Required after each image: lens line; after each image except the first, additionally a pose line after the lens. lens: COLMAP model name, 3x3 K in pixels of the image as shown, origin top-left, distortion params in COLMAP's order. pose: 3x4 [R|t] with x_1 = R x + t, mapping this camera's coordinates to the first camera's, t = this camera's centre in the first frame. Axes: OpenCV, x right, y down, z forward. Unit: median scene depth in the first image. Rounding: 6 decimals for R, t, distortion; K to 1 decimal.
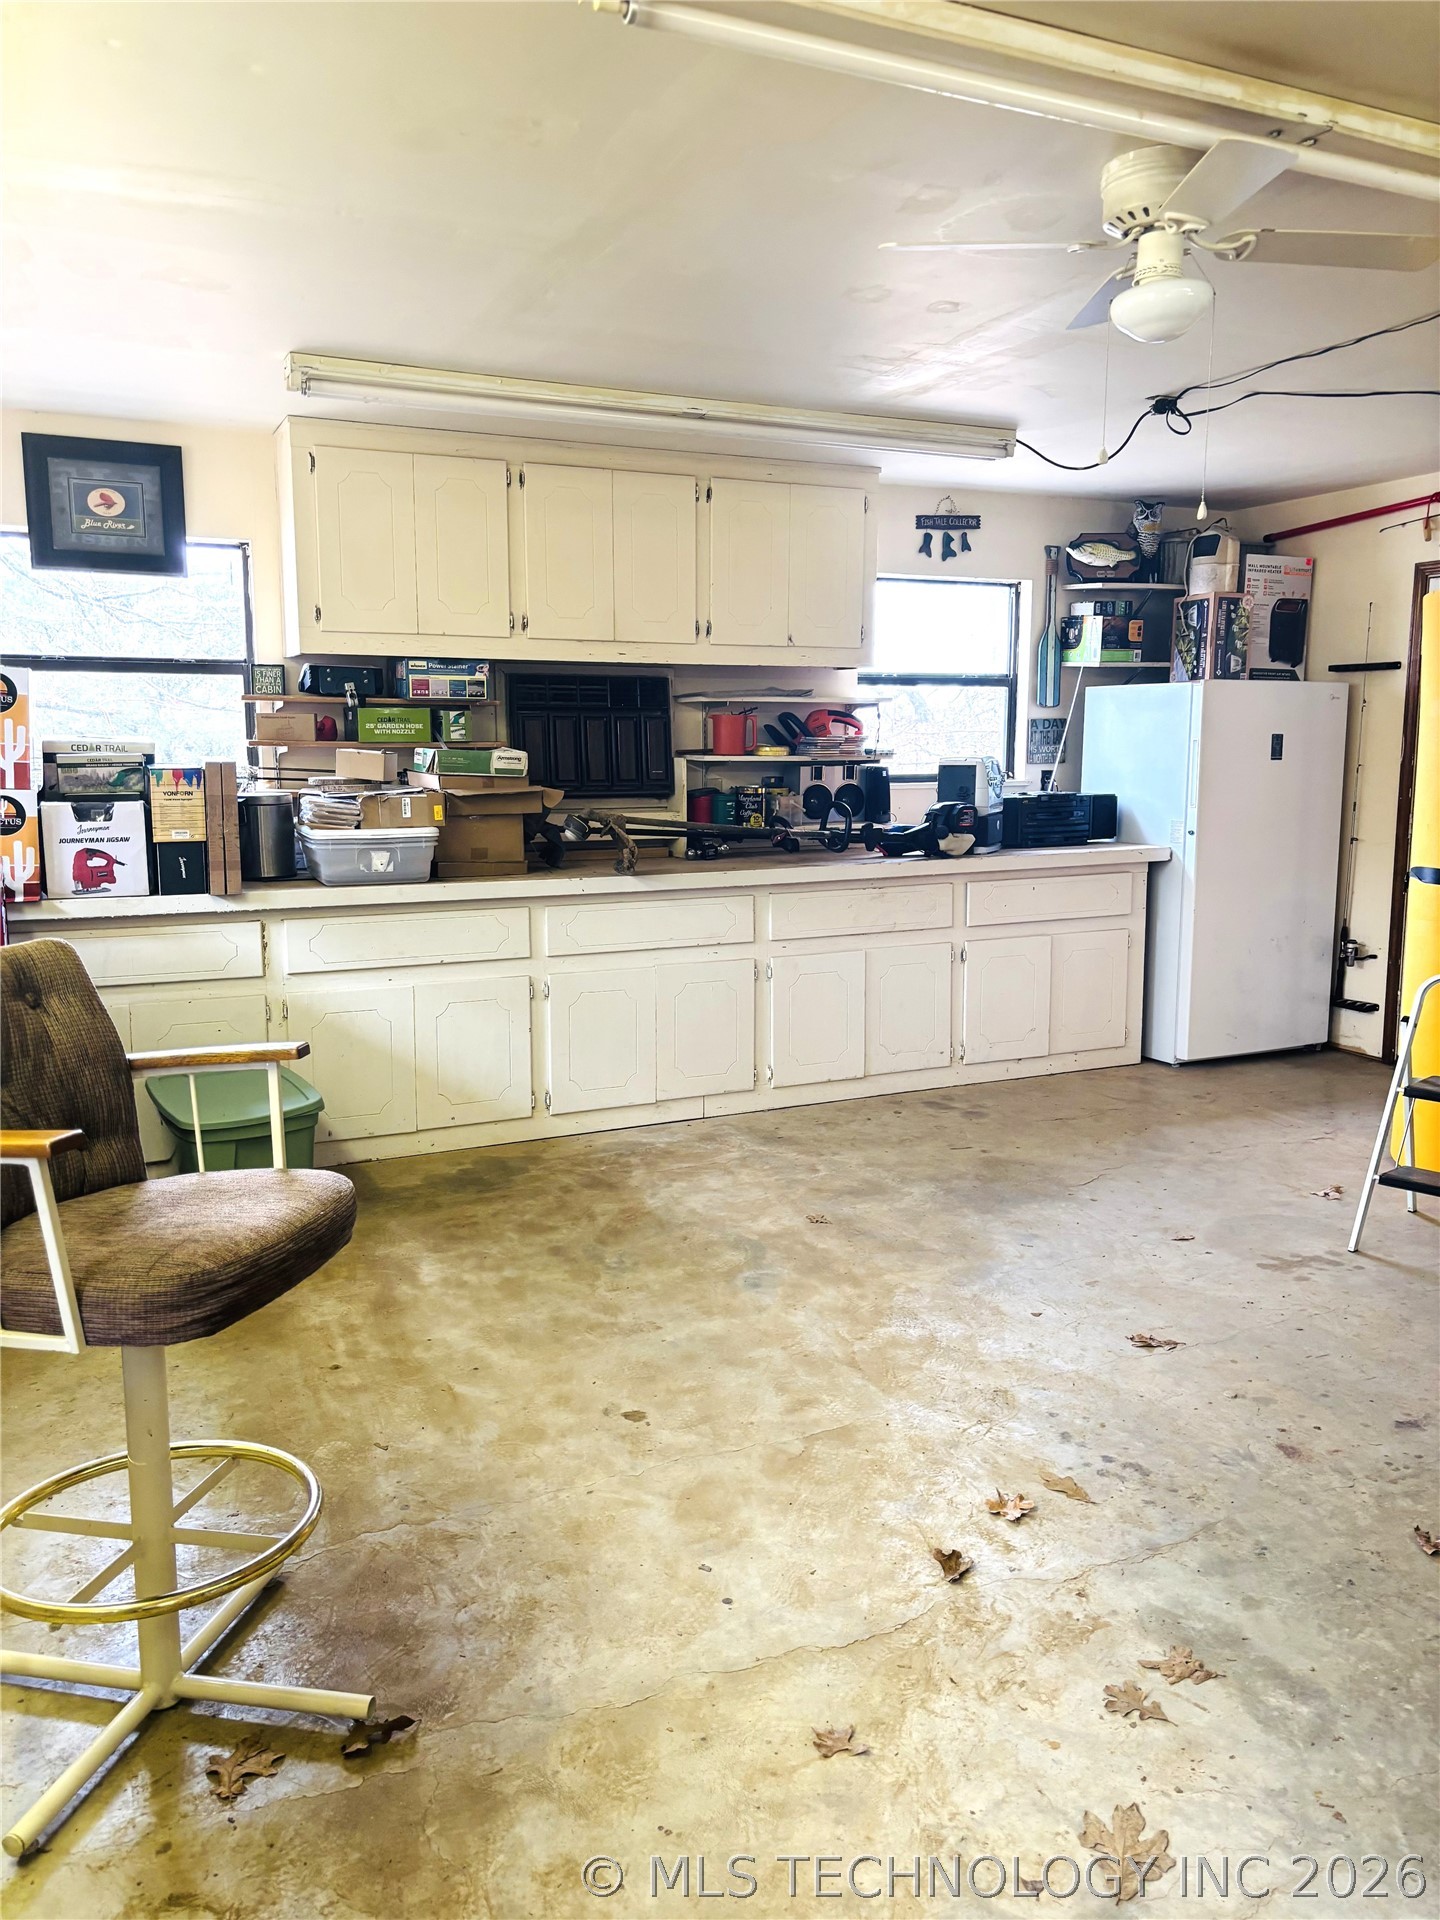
lens RADIAL K [[1438.9, 0, 719.8], [0, 1438.9, 960.4], [0, 0, 1]] dist [0.012806, -0.002734]
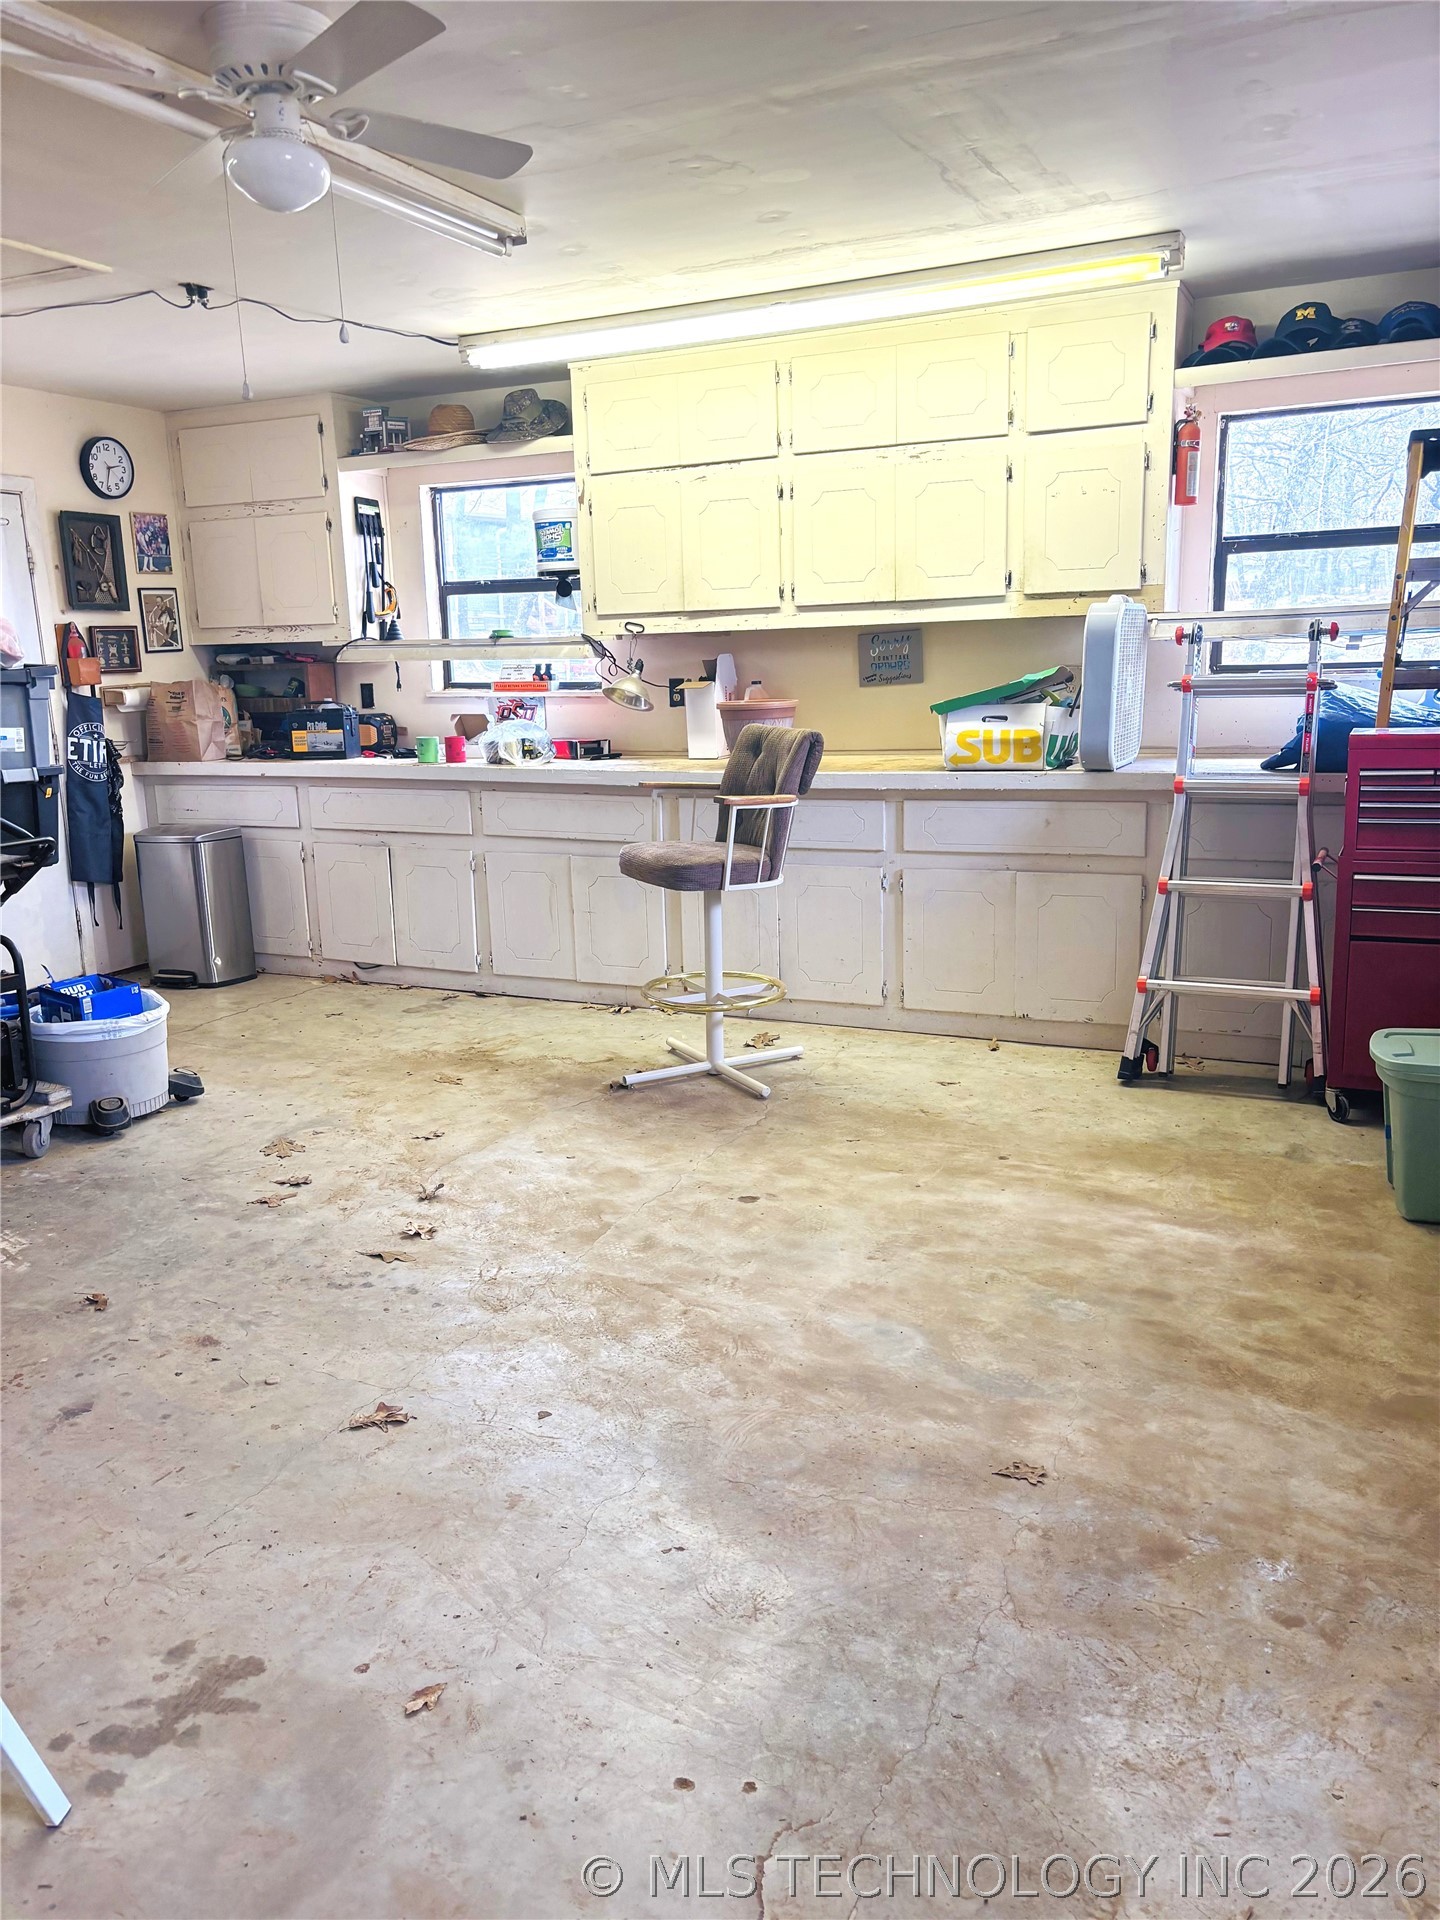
lens RADIAL K [[1438.9, 0, 720.0], [0, 1438.9, 961.6], [0, 0, 1]] dist [0.012806, -0.002734]
pose [[-0.762259, 0.161270, -0.626860, 0.627054], [-0.073663, 0.940558, 0.331548, -0.243754], [0.643067, 0.298902, -0.705069, 1.643283]]
